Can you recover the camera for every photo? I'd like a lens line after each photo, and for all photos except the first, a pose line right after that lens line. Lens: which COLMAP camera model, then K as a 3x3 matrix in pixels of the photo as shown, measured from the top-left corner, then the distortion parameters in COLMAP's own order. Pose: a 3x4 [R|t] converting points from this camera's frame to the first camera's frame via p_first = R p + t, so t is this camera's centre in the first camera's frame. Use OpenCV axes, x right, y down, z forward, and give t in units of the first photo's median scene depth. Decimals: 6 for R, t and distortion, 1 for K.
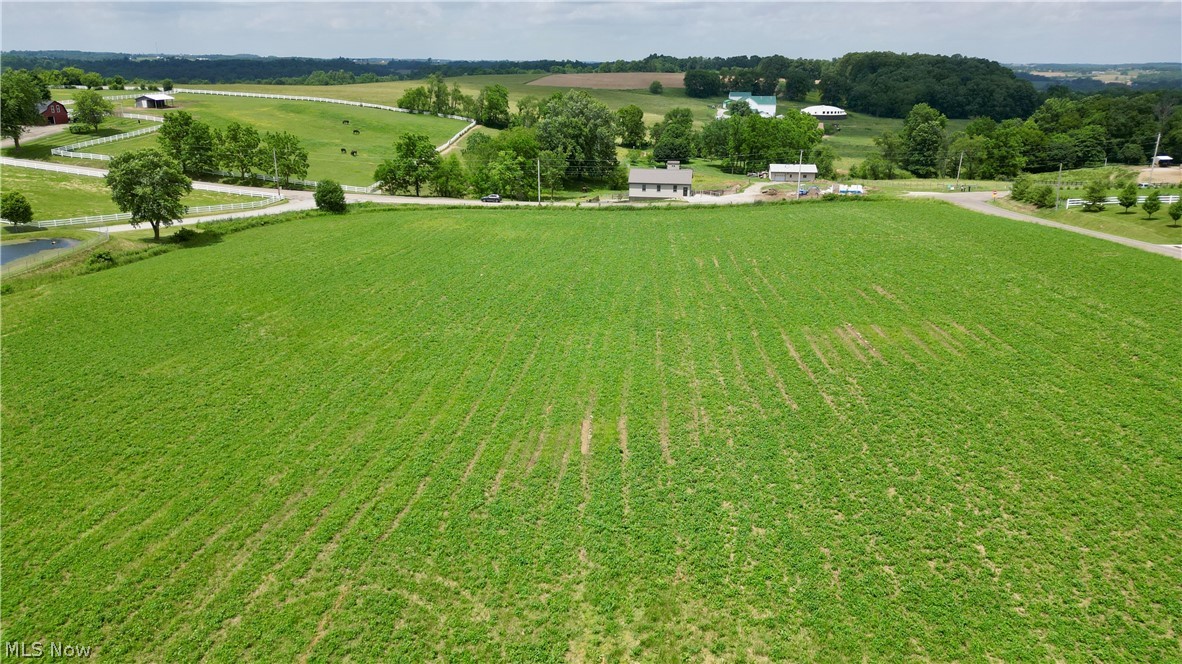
lens RADIAL K [[826.3, 0, 594.2], [0, 826.3, 327.0], [0, 0, 1]] dist [0.063454, -0.060601]
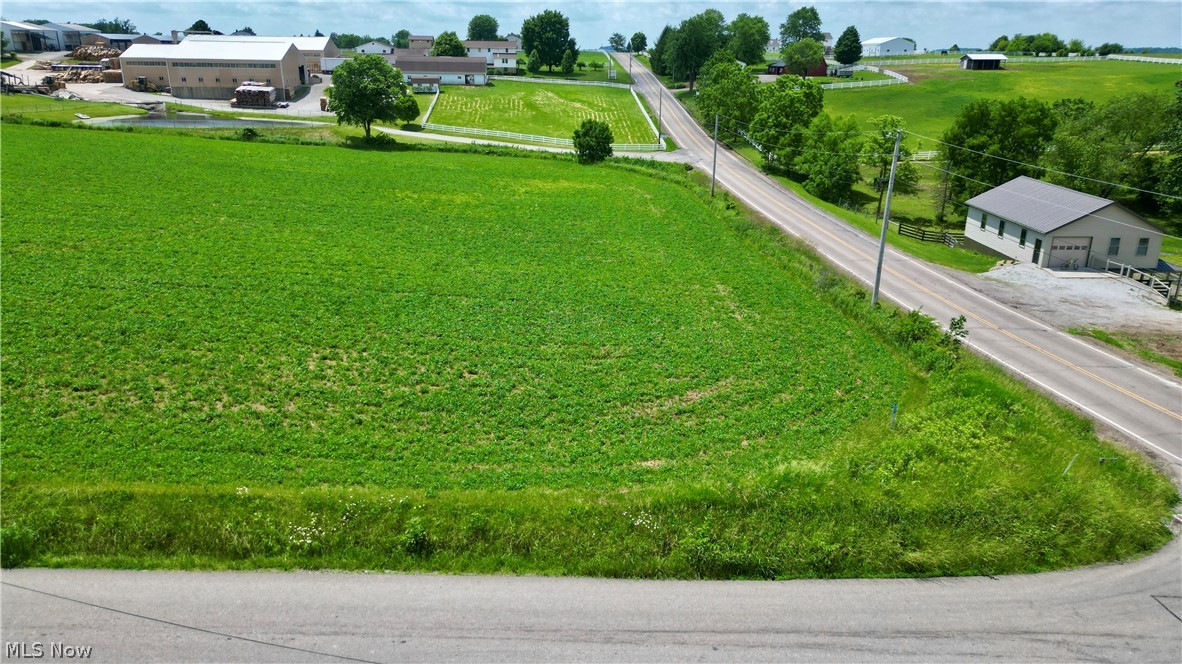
lens RADIAL K [[826.3, 0, 592.0], [0, 826.3, 339.7], [0, 0, 1]] dist [0.063454, -0.060601]
pose [[0.166950, 0.316246, -0.933872, 0.429996], [-0.307031, 0.916746, 0.255558, -0.161472], [0.936942, 0.244062, 0.250148, 0.734851]]
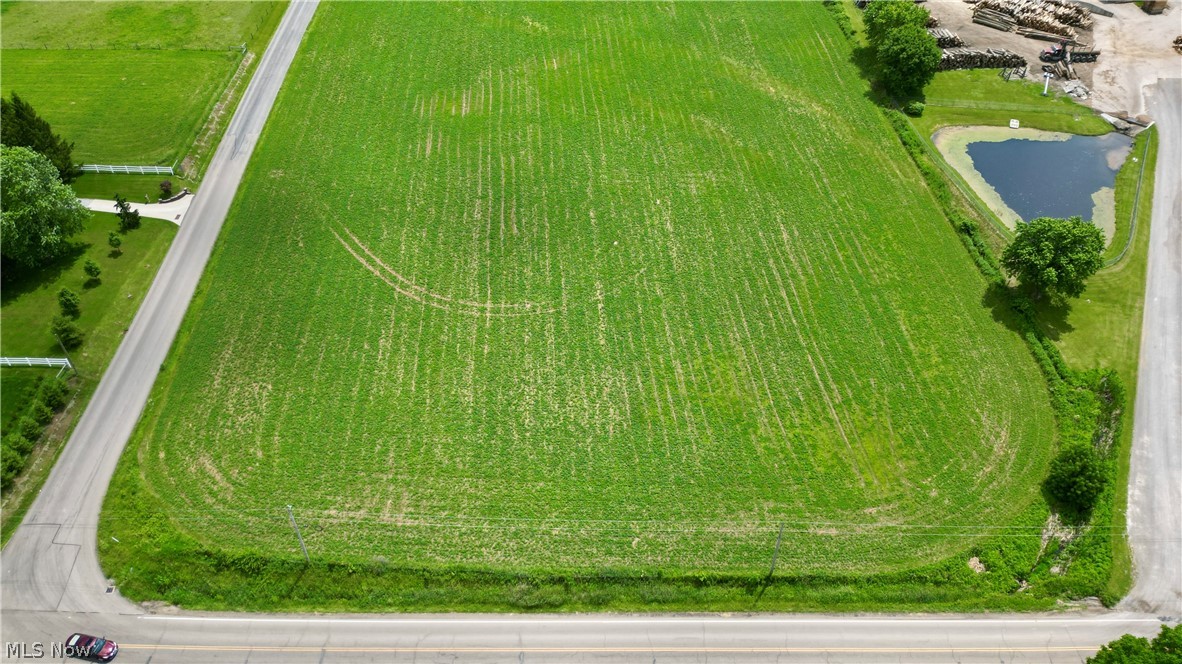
lens RADIAL K [[826.3, 0, 592.0], [0, 826.3, 333.6], [0, 0, 1]] dist [0.063454, -0.060601]
pose [[-0.990280, 0.083950, -0.110899, 0.090115], [-0.048926, 0.536114, 0.842726, -0.630849], [0.130202, 0.839961, -0.526796, 1.038994]]
